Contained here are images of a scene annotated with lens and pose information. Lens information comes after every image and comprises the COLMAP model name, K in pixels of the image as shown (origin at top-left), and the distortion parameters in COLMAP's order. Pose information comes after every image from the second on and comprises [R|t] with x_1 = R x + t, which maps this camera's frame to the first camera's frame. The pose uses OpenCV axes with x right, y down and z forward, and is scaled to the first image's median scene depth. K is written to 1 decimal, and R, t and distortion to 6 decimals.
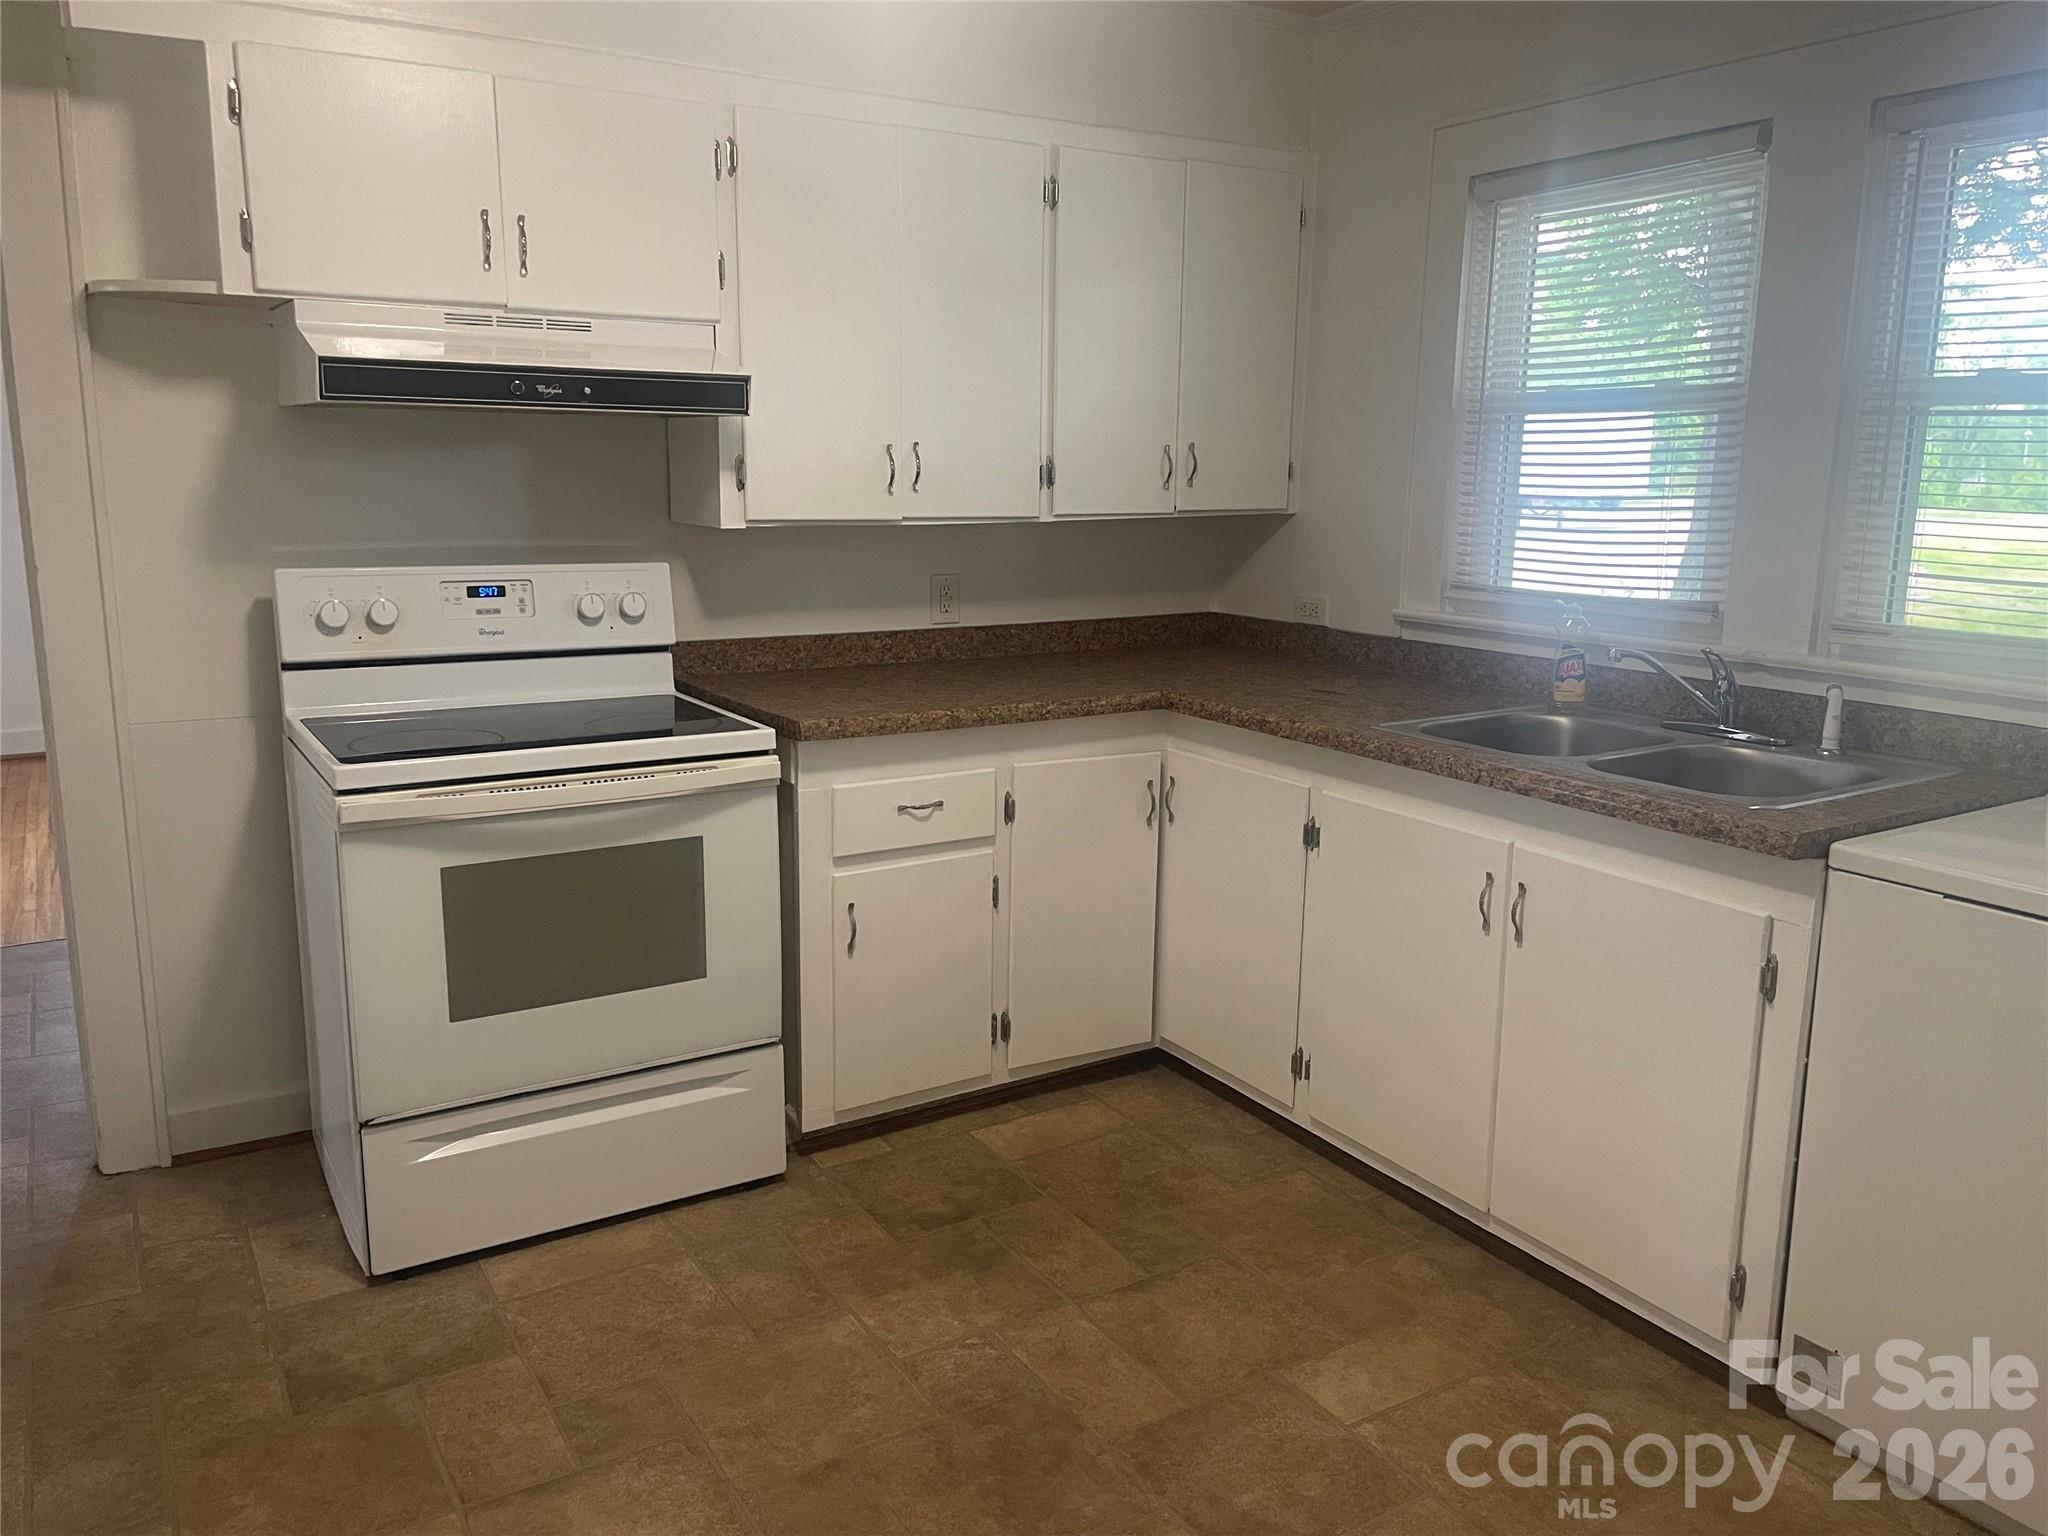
lens RADIAL K [[1560.7, 0, 1030.4], [0, 1560.7, 758.6], [0, 0, 1]] dist [0.085305, -0.106748]
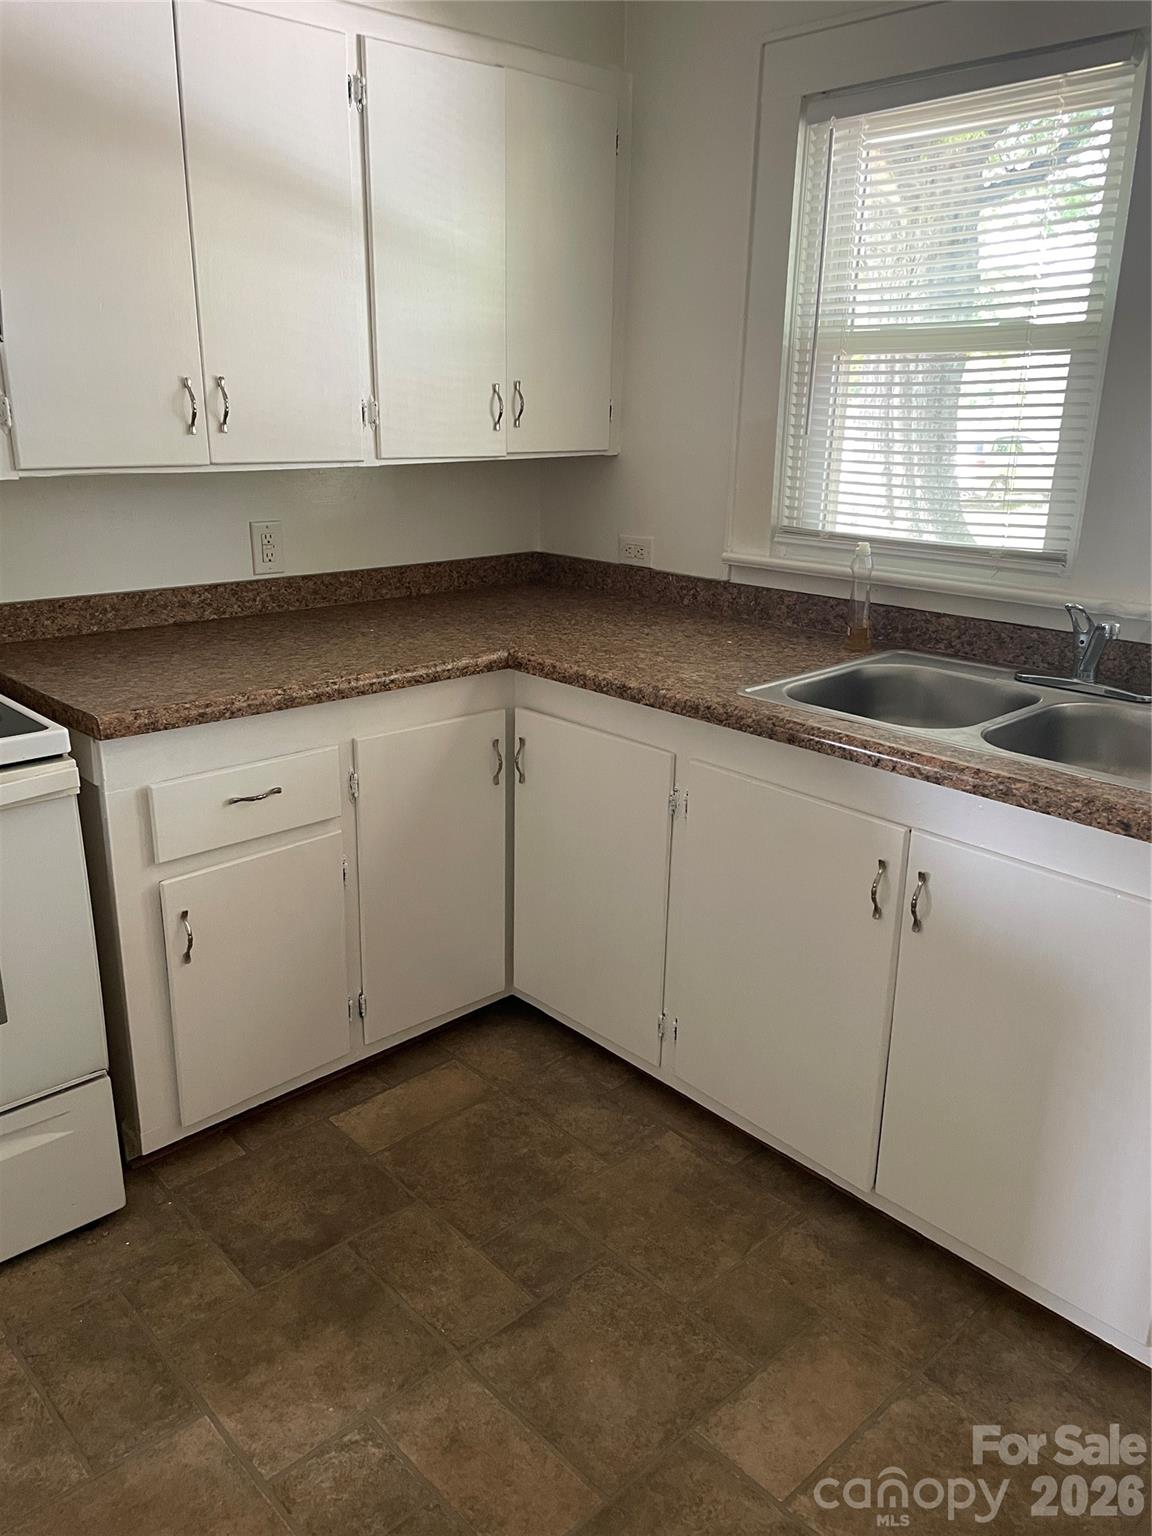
lens RADIAL K [[1170.5, 0, 575.5], [0, 1170.5, 771.7], [0, 0, 1]] dist [0.085305, -0.106748]
pose [[0.981041, -0.054826, 0.185882, -0.014444], [0.032145, 0.991897, 0.122909, -0.061646], [-0.191115, -0.114604, 0.974854, 0.310050]]
